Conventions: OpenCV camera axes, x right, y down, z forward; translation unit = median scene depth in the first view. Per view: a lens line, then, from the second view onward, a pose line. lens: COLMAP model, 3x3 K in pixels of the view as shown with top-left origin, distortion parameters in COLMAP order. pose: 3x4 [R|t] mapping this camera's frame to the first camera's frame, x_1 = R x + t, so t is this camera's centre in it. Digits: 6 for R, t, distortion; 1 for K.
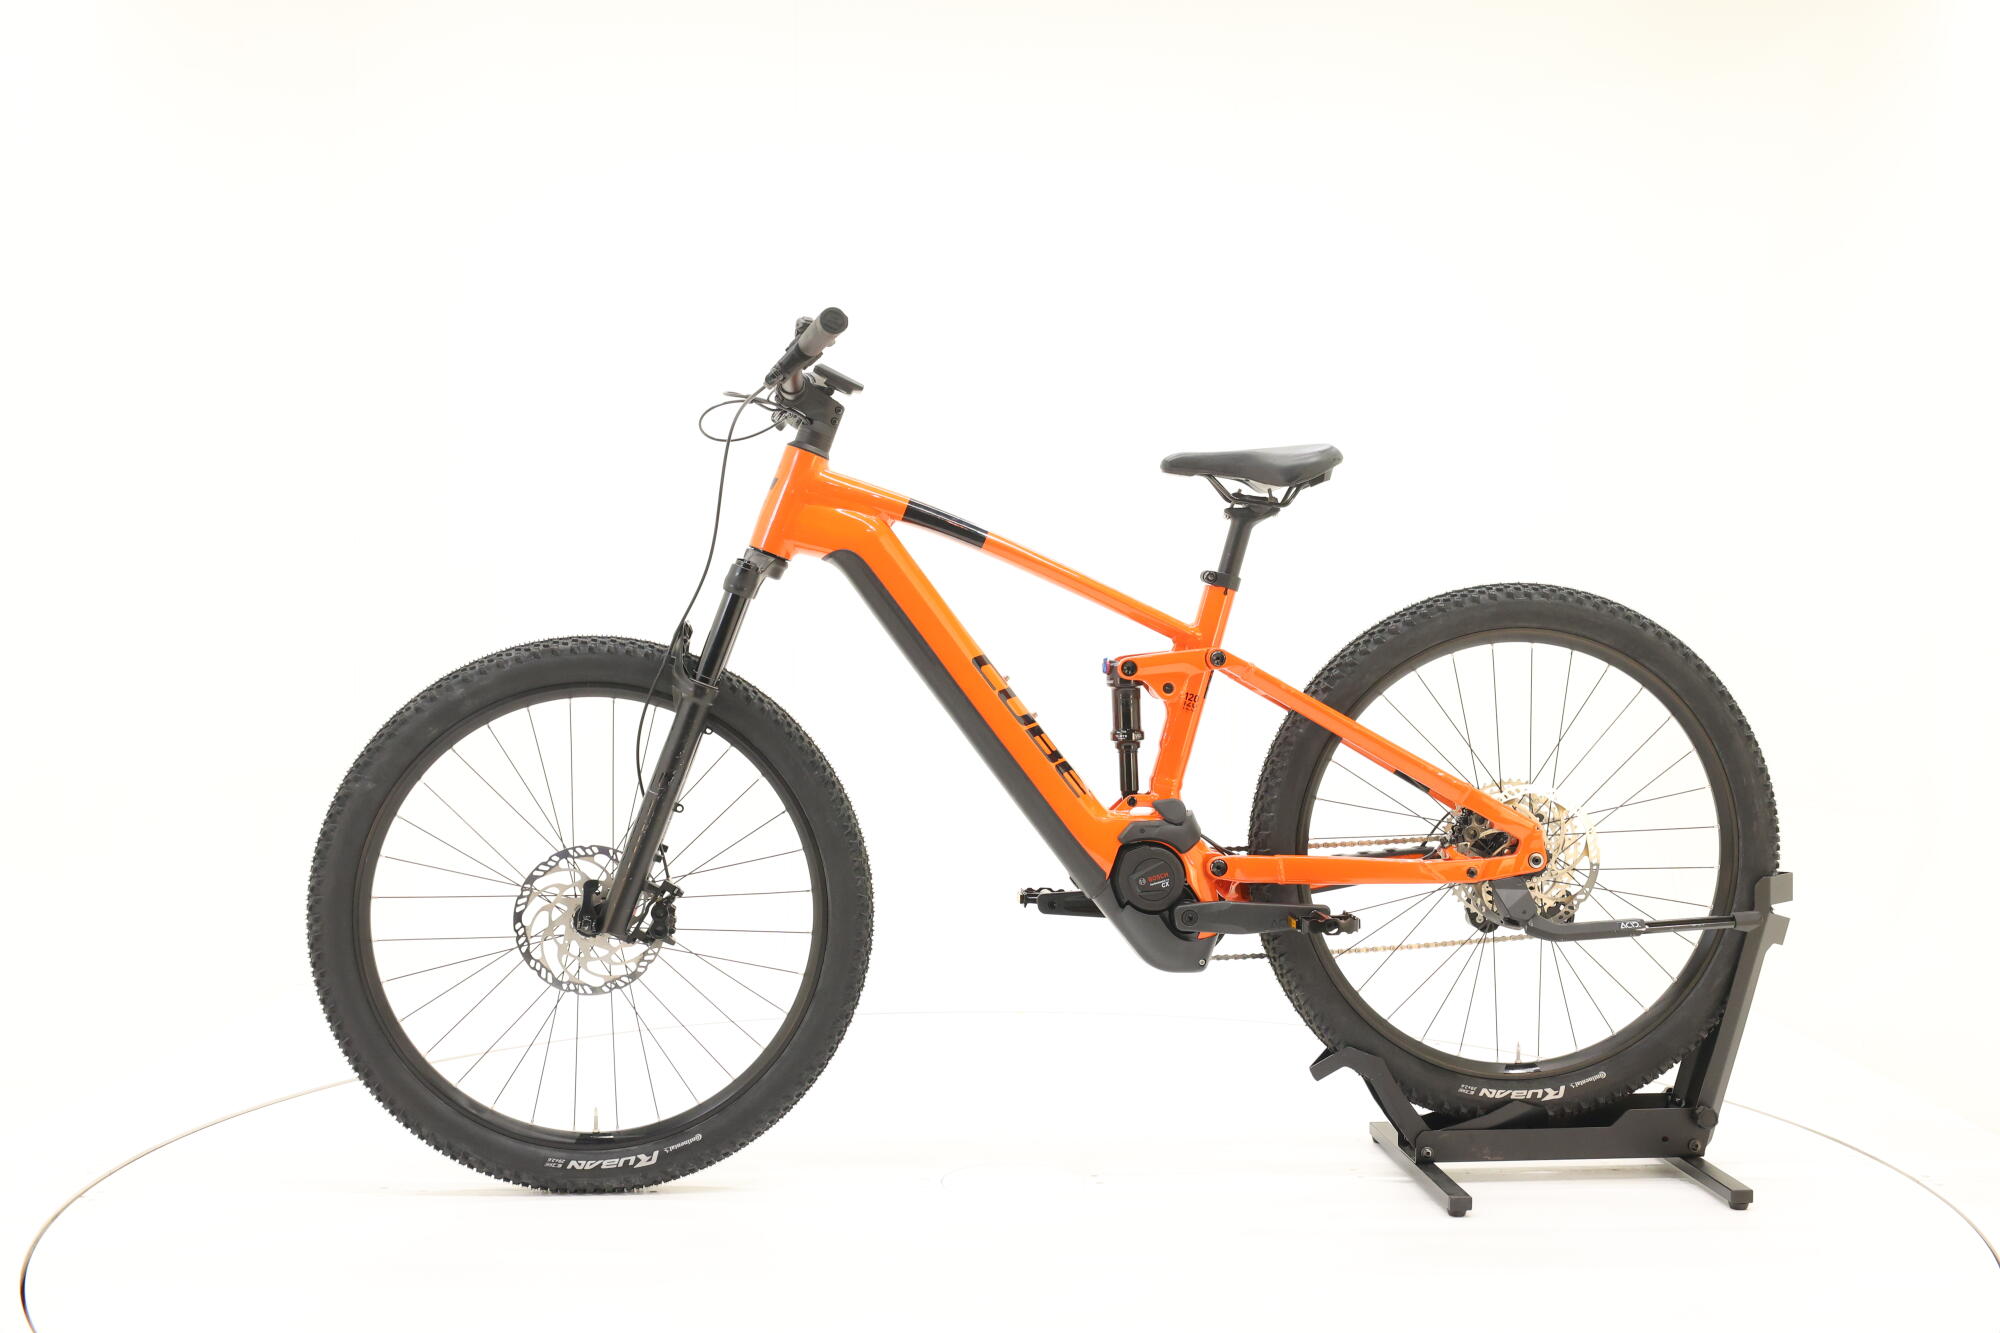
lens RADIAL K [[2200.3, 0, 1000.0], [0, 2200.3, 666.5], [0, 0, 1]] dist [0.013849, 0.012490]
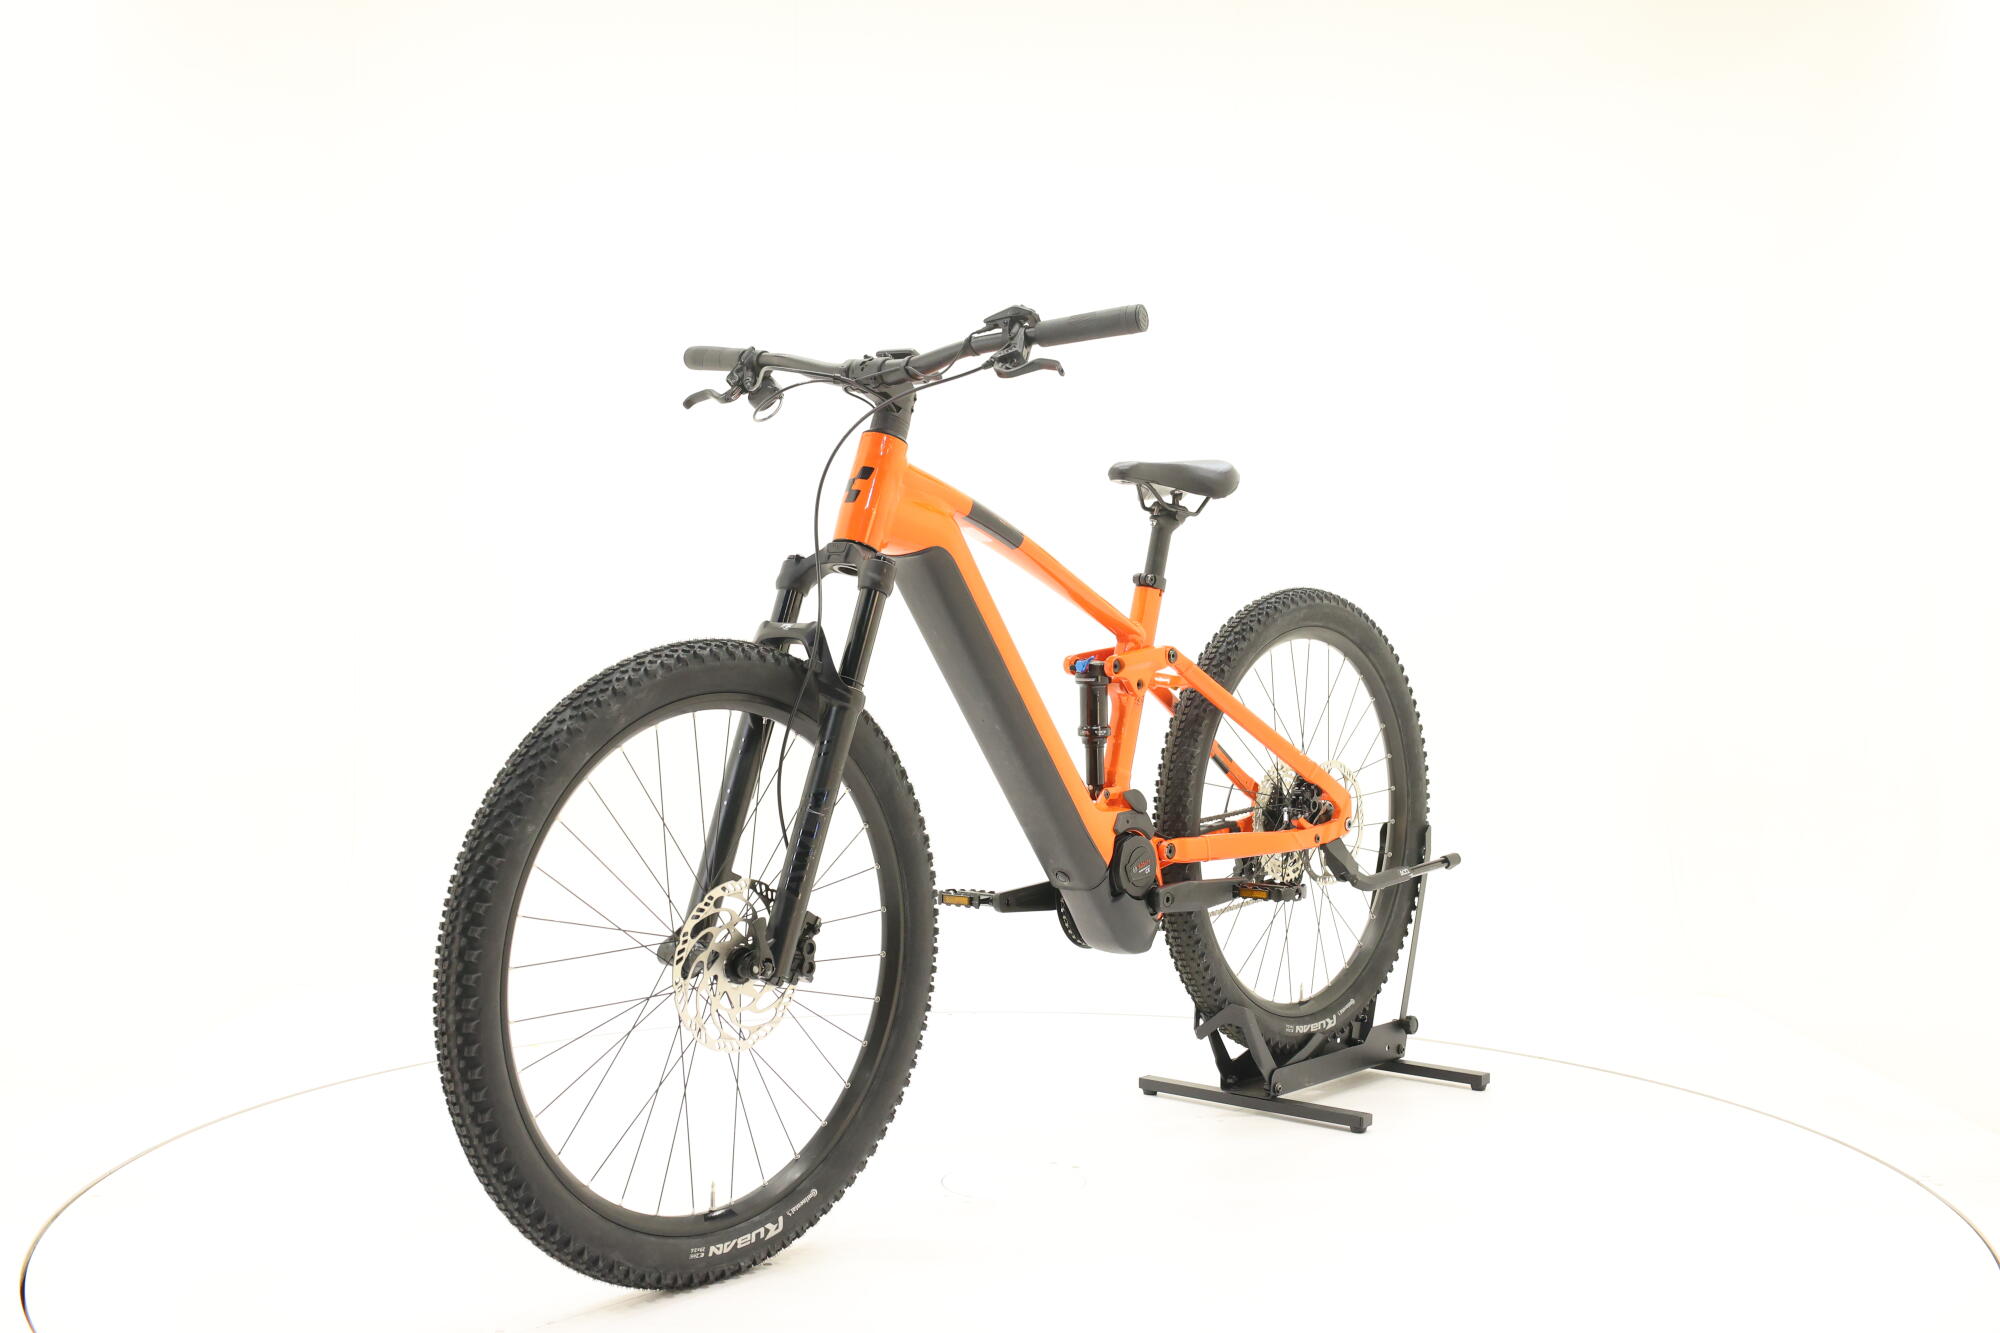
lens RADIAL K [[2200.3, 0, 1000.0], [0, 2200.3, 666.5], [0, 0, 1]] dist [0.013849, 0.012490]
pose [[0.711449, -0.020629, 0.702435, -0.694929], [0.028396, 0.999597, 0.000596, -0.000517], [-0.702164, 0.019522, 0.711748, 0.291103]]
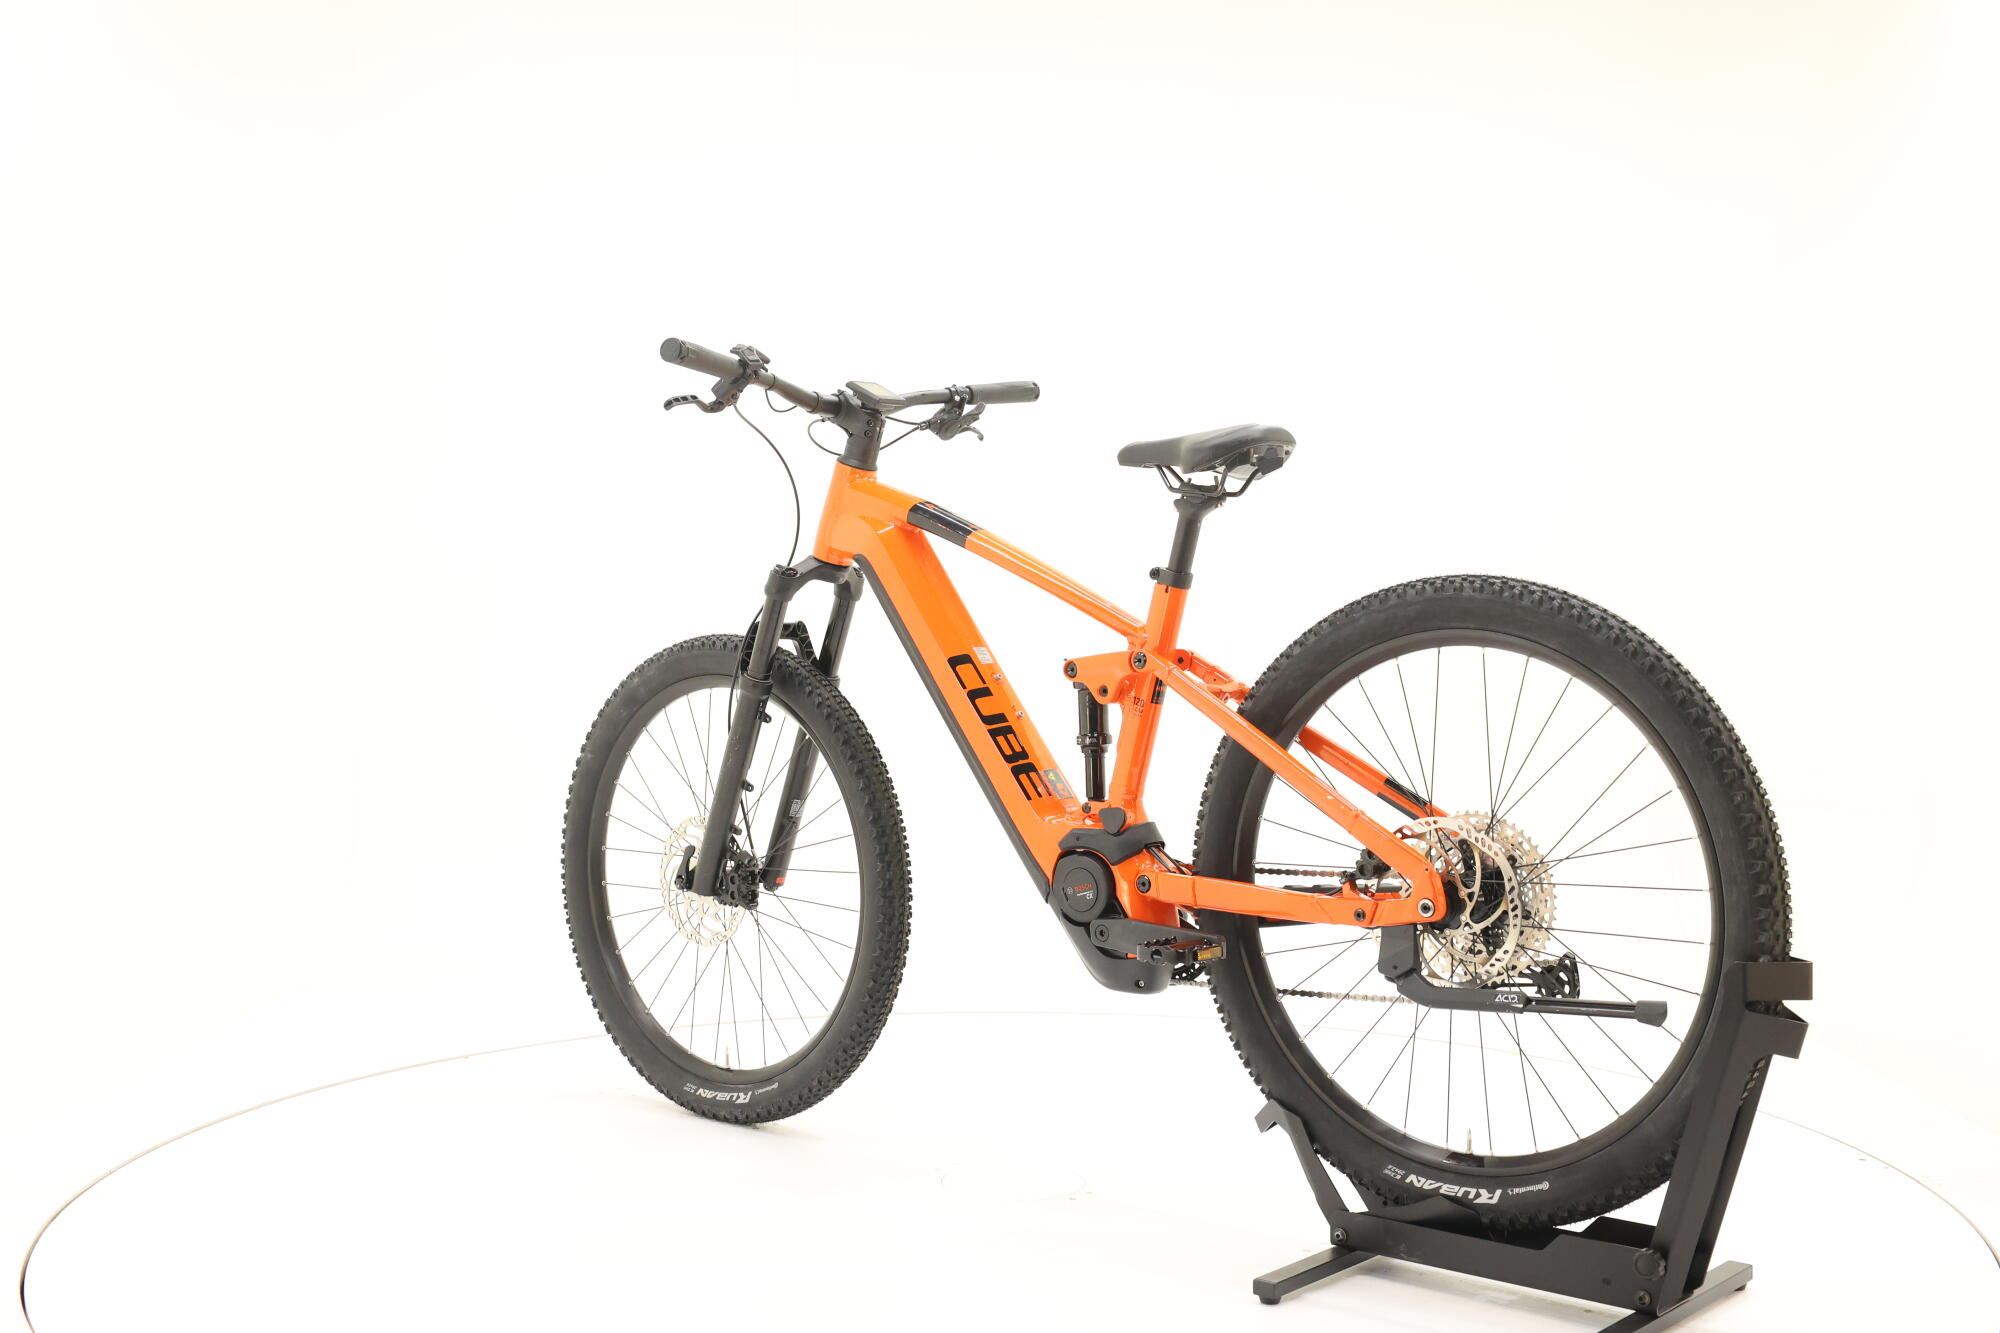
lens RADIAL K [[2200.3, 0, 1000.0], [0, 2200.3, 666.5], [0, 0, 1]] dist [0.013849, 0.012490]
pose [[0.694714, 0.015434, -0.719120, 0.717899], [-0.013606, 0.999873, 0.008315, -0.008009], [0.719157, 0.004008, 0.694836, 0.301138]]
